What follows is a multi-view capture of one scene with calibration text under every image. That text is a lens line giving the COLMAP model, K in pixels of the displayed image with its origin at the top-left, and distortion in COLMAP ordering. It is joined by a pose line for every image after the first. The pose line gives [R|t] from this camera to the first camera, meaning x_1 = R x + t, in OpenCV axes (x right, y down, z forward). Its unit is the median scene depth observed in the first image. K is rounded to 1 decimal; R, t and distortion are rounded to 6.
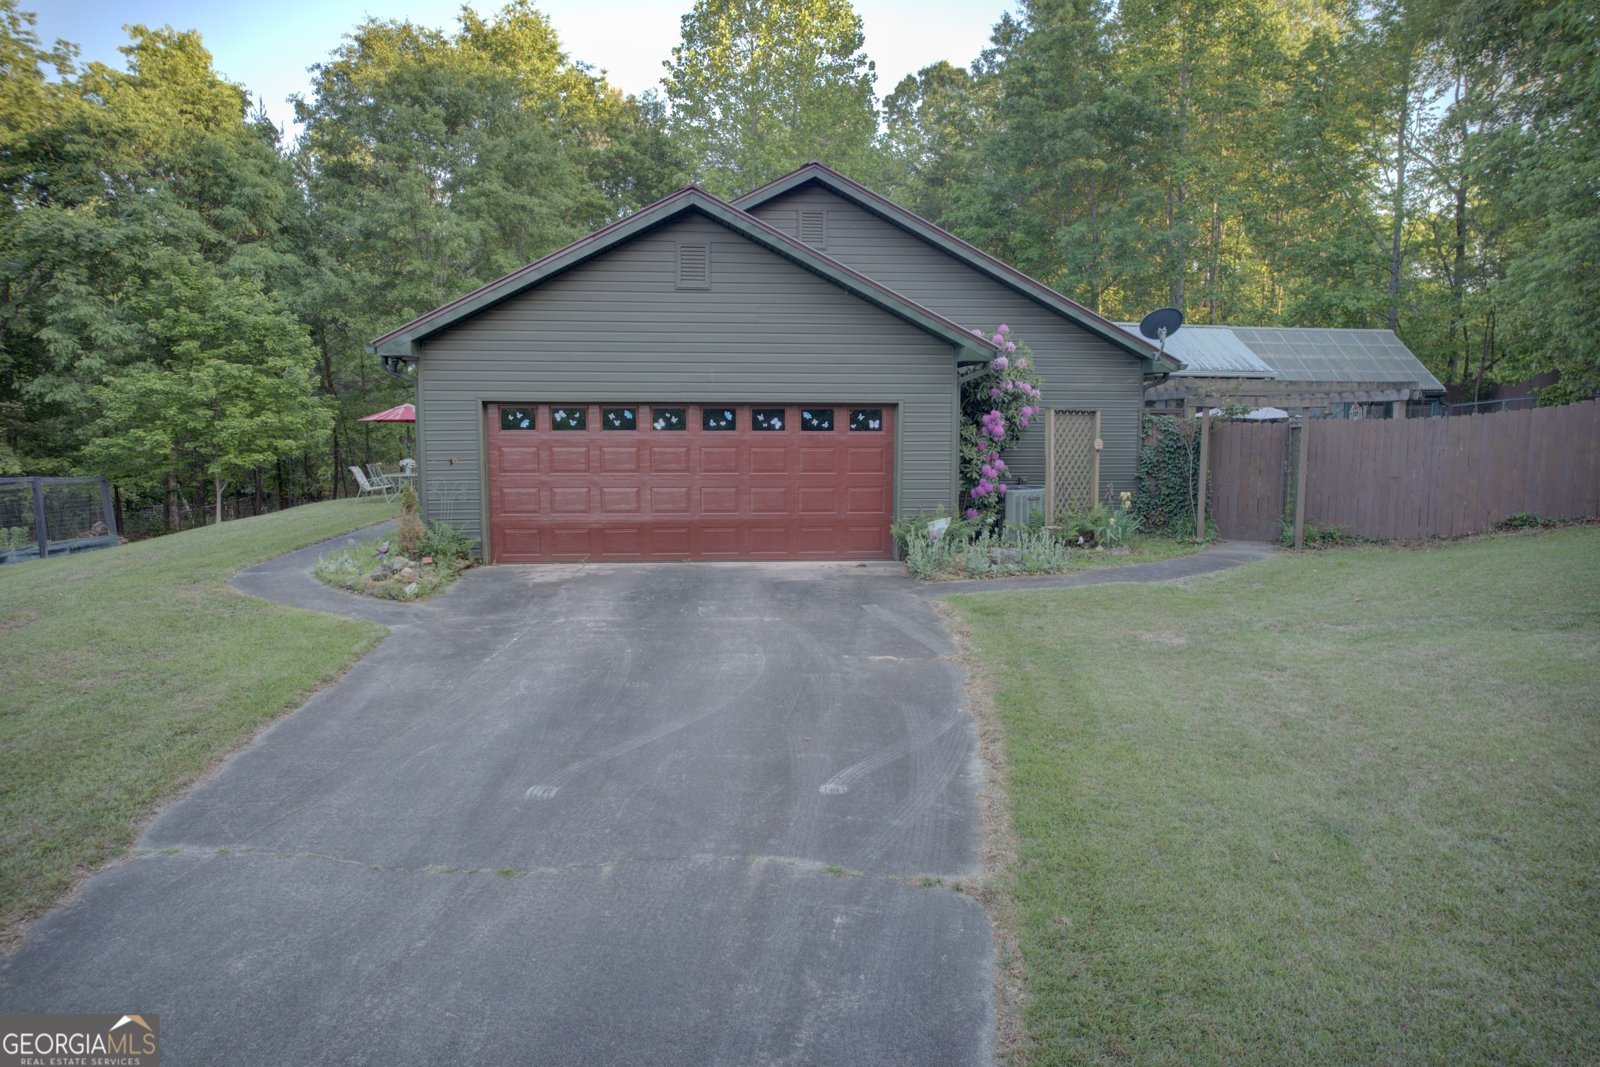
lens RADIAL K [[1021.8, 0, 801.0], [0, 1021.8, 533.9], [0, 0, 1]] dist [-0.068006, 0.062432]
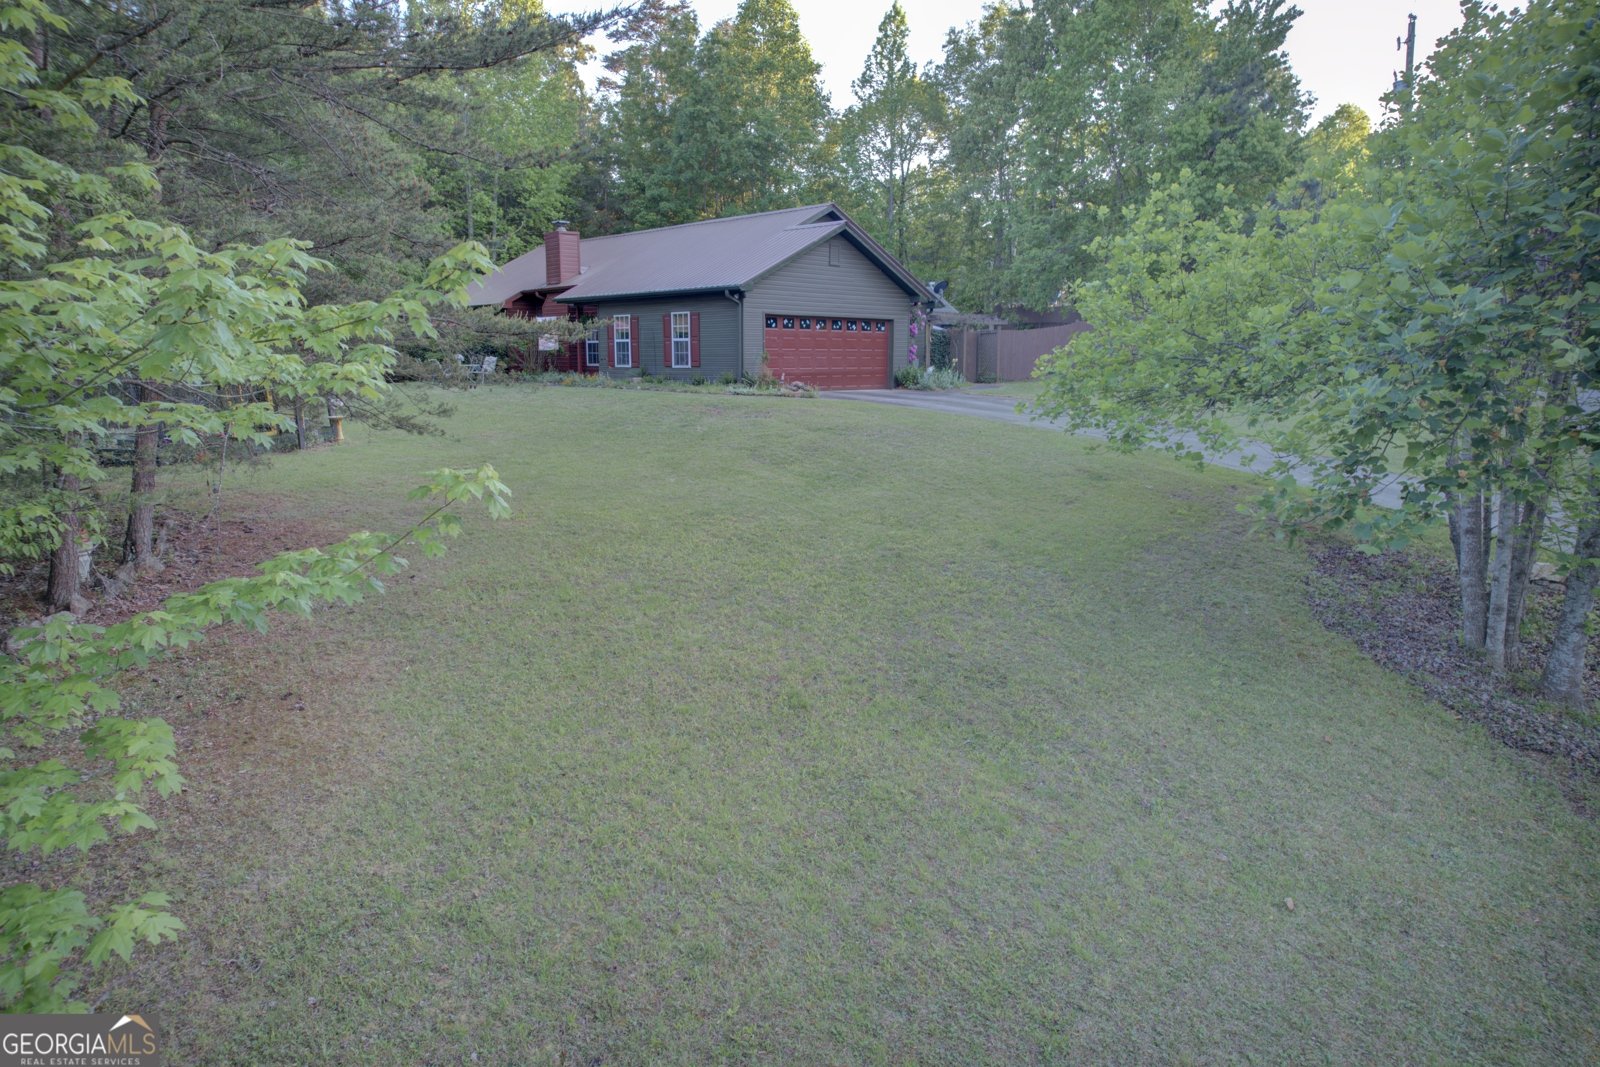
lens RADIAL K [[1021.8, 0, 801.0], [0, 1021.8, 533.9], [0, 0, 1]] dist [-0.068006, 0.062432]
pose [[0.772809, -0.108946, 0.625218, -1.499095], [0.065675, 0.993595, 0.091958, 0.123938], [-0.631232, -0.030005, 0.775014, -0.647409]]
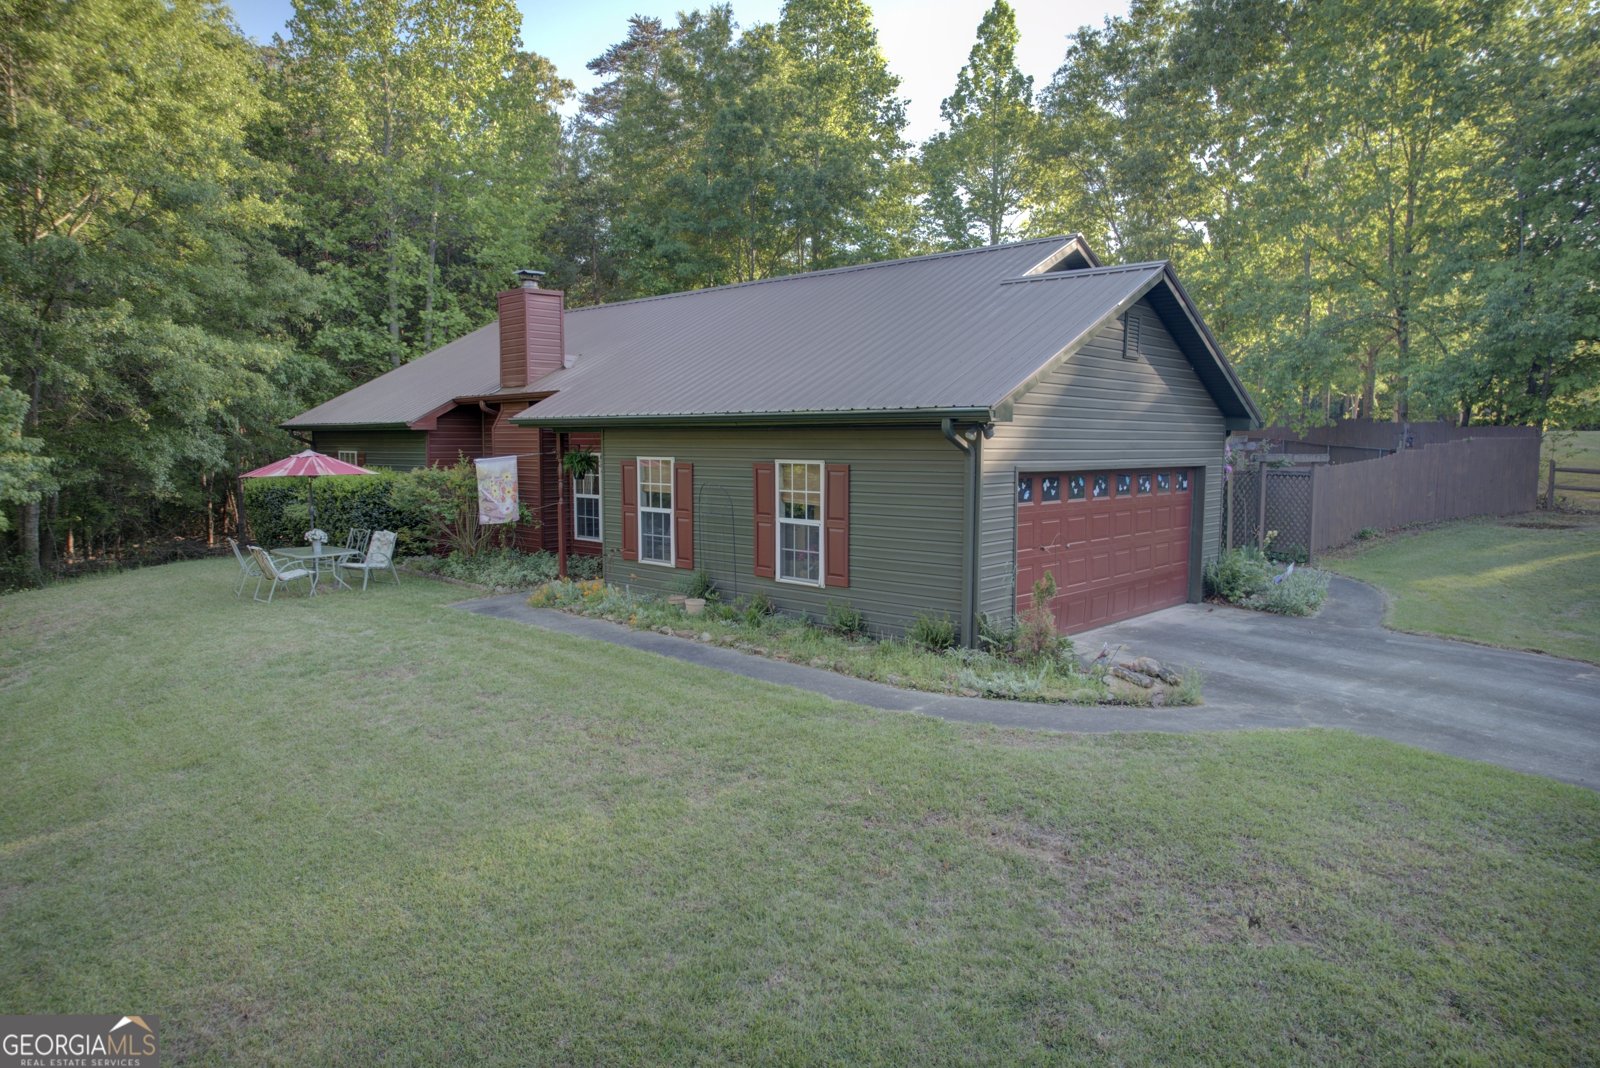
lens RADIAL K [[1023.7, 0, 800.0], [0, 1023.7, 534.0], [0, 0, 1]] dist [-0.065297, 0.061033]
pose [[0.752352, -0.059600, 0.656060, -0.958298], [0.067114, 0.997652, 0.013667, -0.093564], [-0.655334, 0.033748, 0.754585, 0.418726]]
